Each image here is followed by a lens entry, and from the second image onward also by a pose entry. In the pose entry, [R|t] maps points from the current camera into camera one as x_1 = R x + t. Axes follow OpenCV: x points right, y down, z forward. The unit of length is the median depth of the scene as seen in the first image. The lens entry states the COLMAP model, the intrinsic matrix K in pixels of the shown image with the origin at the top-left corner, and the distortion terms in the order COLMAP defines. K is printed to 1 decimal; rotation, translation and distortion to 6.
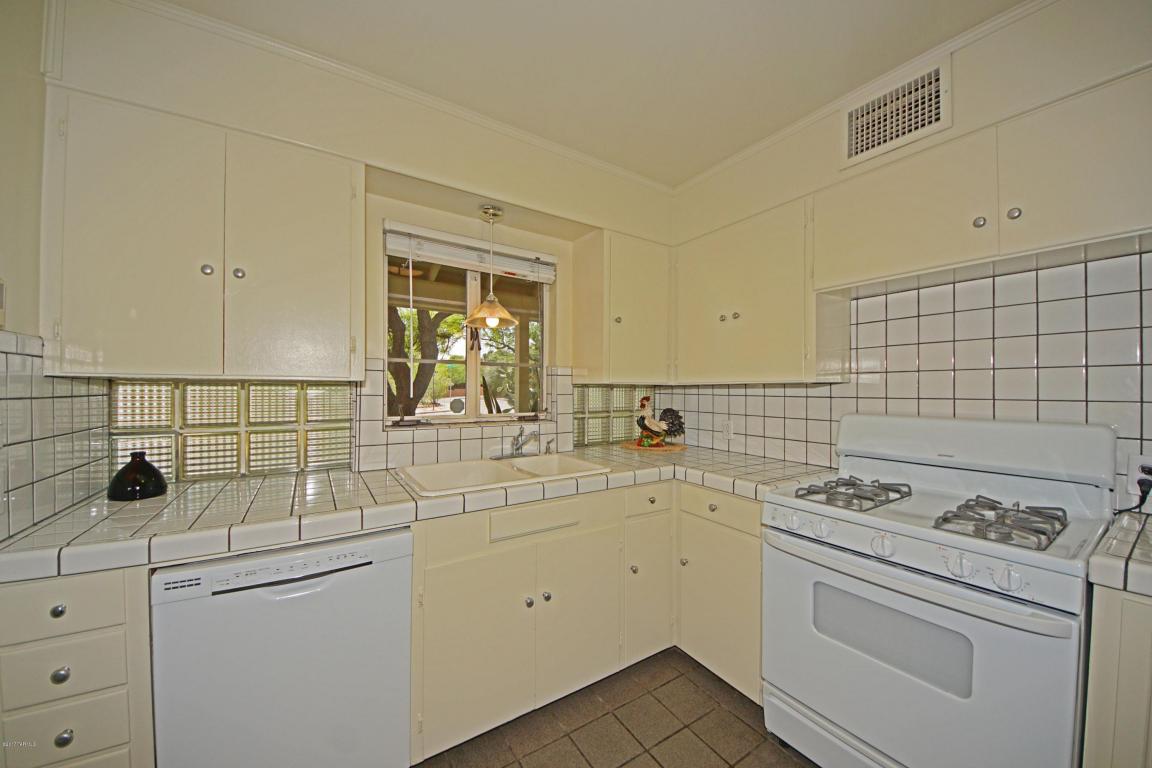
lens RADIAL K [[412.1, 0, 580.4], [0, 412.1, 390.0], [0, 0, 1]] dist [-0.014287, -0.003579]
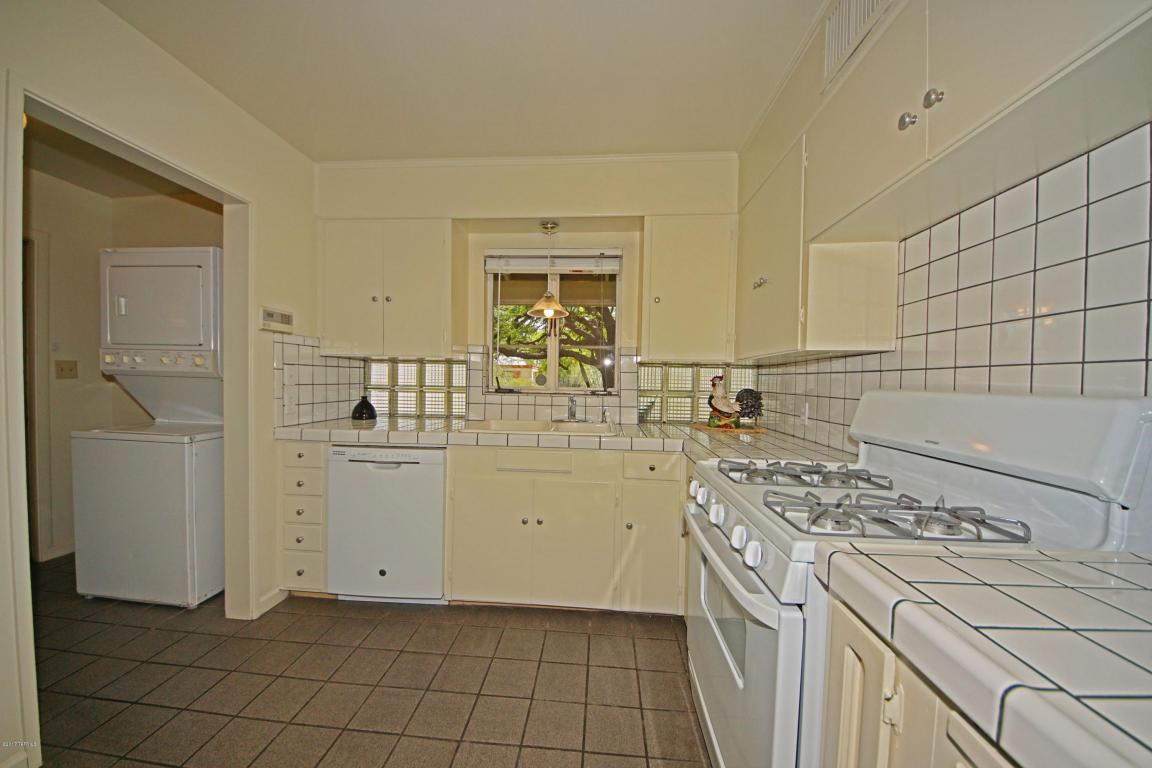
lens RADIAL K [[412.1, 0, 570.8], [0, 412.1, 384.1], [0, 0, 1]] dist [-0.014287, -0.003579]
pose [[0.779256, 0.013992, -0.626550, 0.645323], [-0.018730, 0.999824, -0.000967, 0.057038], [0.626426, 0.012489, 0.779381, 0.052994]]
